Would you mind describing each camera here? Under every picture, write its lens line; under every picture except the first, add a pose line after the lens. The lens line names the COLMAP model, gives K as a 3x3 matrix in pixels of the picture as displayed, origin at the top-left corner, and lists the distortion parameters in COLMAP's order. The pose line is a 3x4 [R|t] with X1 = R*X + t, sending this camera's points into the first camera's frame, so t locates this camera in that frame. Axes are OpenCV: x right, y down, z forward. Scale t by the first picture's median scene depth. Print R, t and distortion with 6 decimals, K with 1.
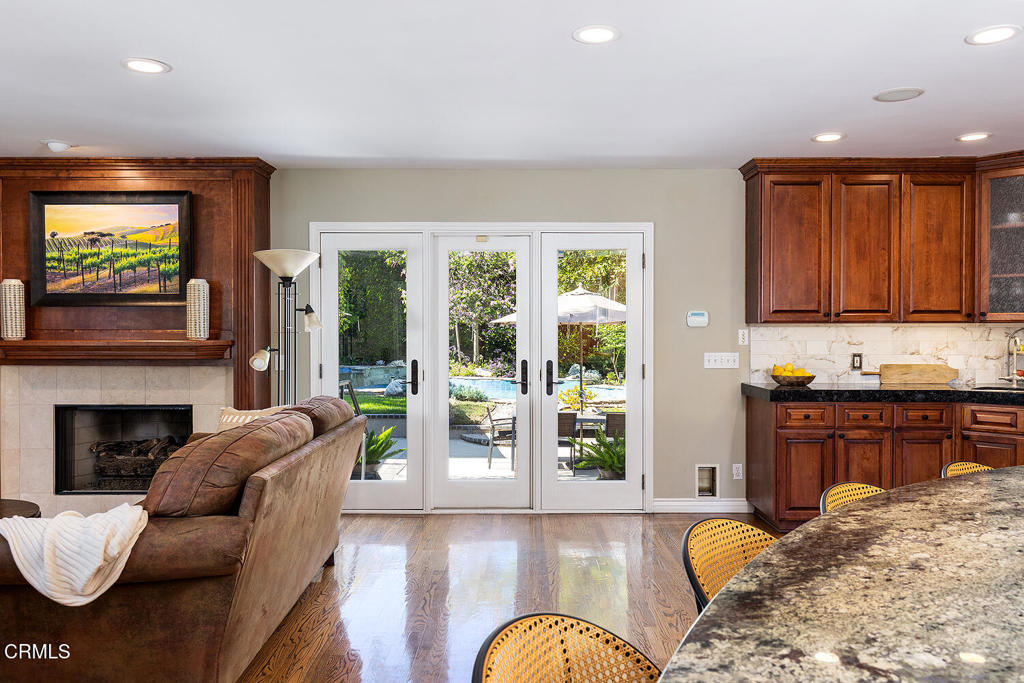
lens RADIAL K [[773.2, 0, 520.3], [0, 773.2, 341.6], [0, 0, 1]] dist [0.007176, -0.005357]
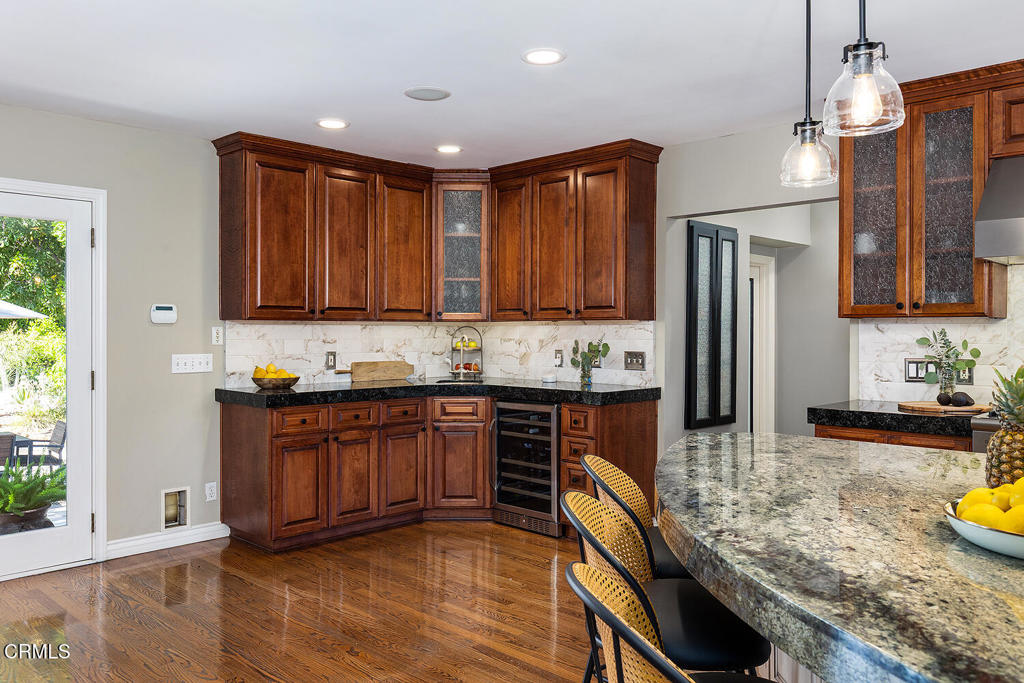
lens RADIAL K [[784.8, 0, 512.2], [0, 784.8, 335.0], [0, 0, 1]] dist [0.006432, -0.010890]
pose [[0.698709, -0.003398, 0.715398, -0.118495], [0.007201, 0.999971, -0.002284, -0.002270], [-0.715370, 0.006747, 0.698713, 0.156502]]
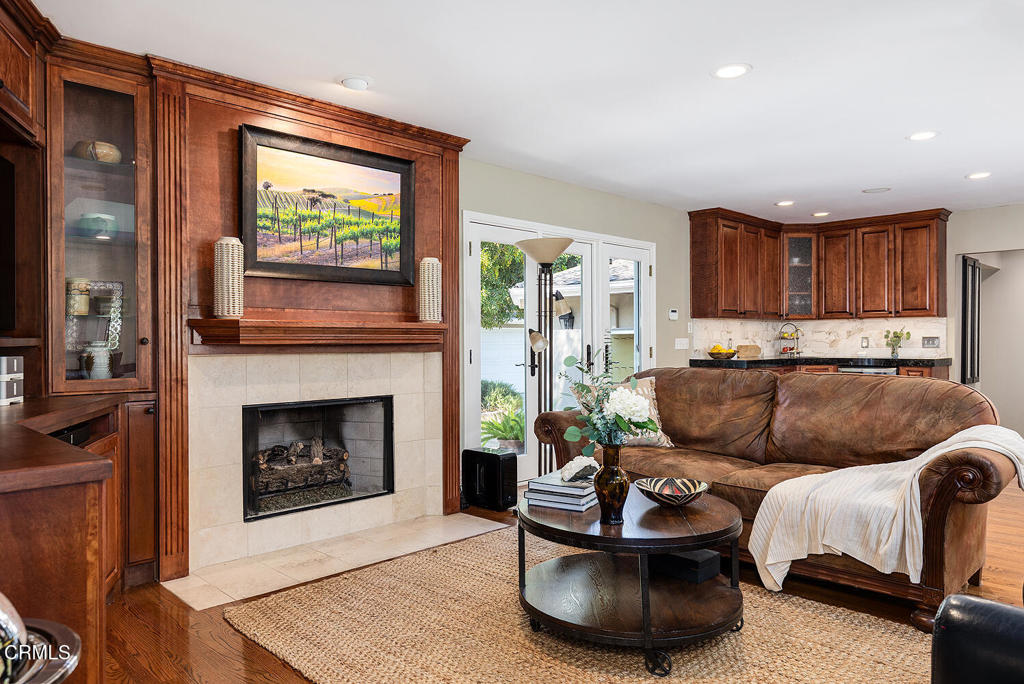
lens RADIAL K [[691.3, 0, 514.4], [0, 691.3, 341.8], [0, 0, 1]] dist [0.009573, 0.000147]
pose [[0.707353, -0.004072, 0.706848, -0.919342], [0.013580, 0.999877, -0.007830, 0.027993], [-0.706730, 0.015137, 0.707322, 0.332608]]
